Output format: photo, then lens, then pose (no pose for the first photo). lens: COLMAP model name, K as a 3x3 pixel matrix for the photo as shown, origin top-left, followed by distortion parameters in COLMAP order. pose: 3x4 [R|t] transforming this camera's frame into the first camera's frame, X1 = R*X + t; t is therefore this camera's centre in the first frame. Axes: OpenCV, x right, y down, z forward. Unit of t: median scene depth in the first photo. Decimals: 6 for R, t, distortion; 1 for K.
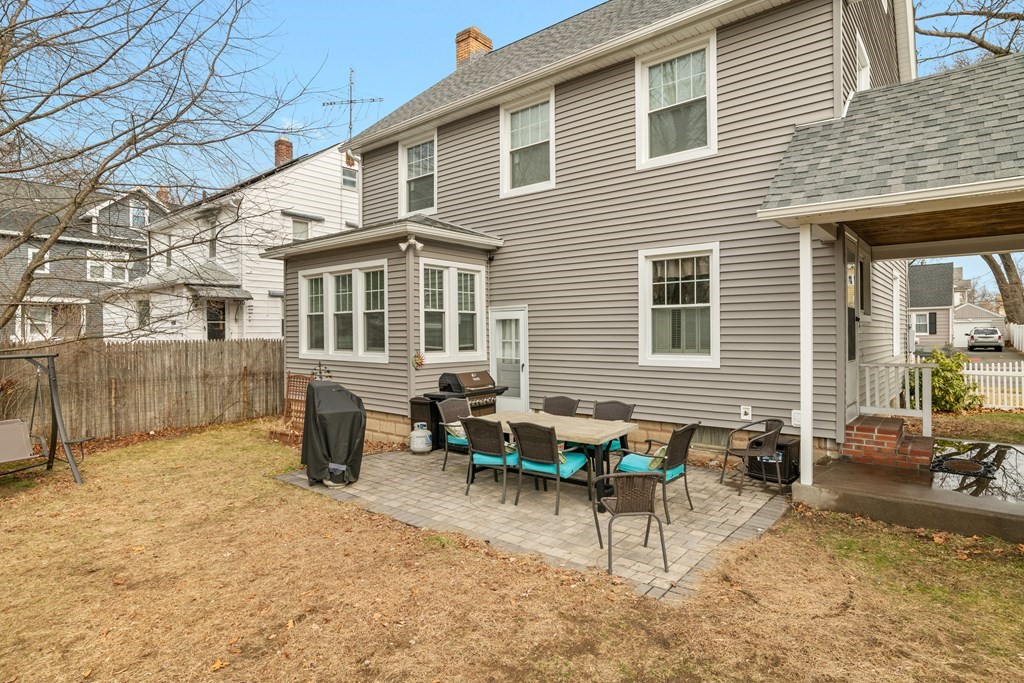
lens RADIAL K [[551.1, 0, 517.1], [0, 551.1, 328.5], [0, 0, 1]] dist [-0.025296, -0.000236]
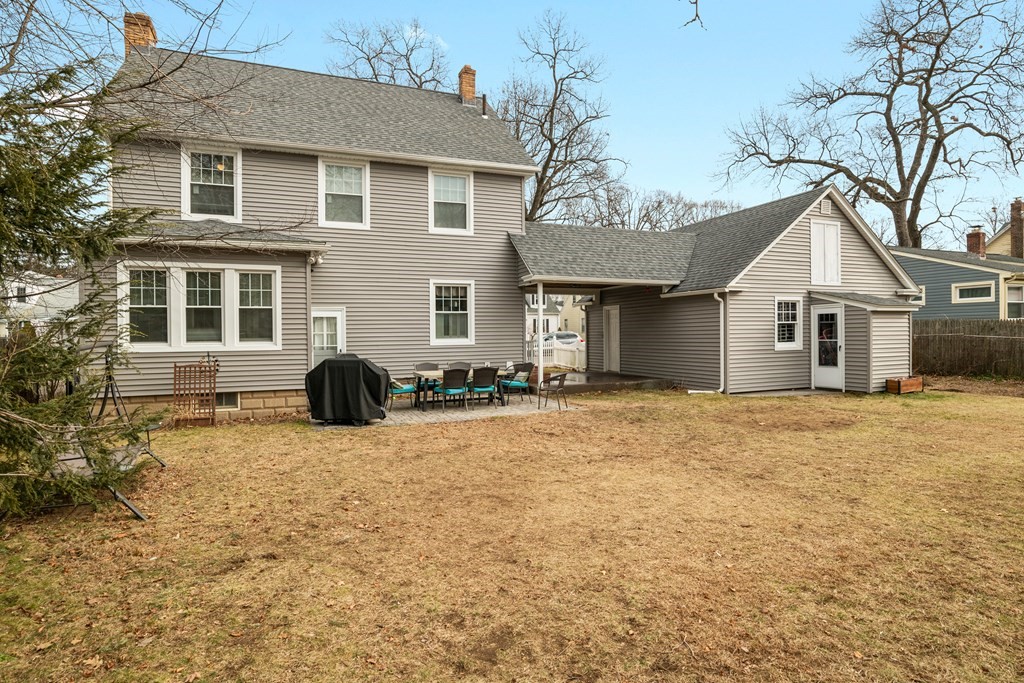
lens RADIAL K [[551.1, 0, 517.1], [0, 551.1, 328.5], [0, 0, 1]] dist [-0.025296, -0.000236]
pose [[0.465819, 0.010336, 0.884820, -1.184688], [0.005434, 0.999880, -0.014541, 0.039799], [-0.884863, 0.011581, 0.465707, -0.049080]]
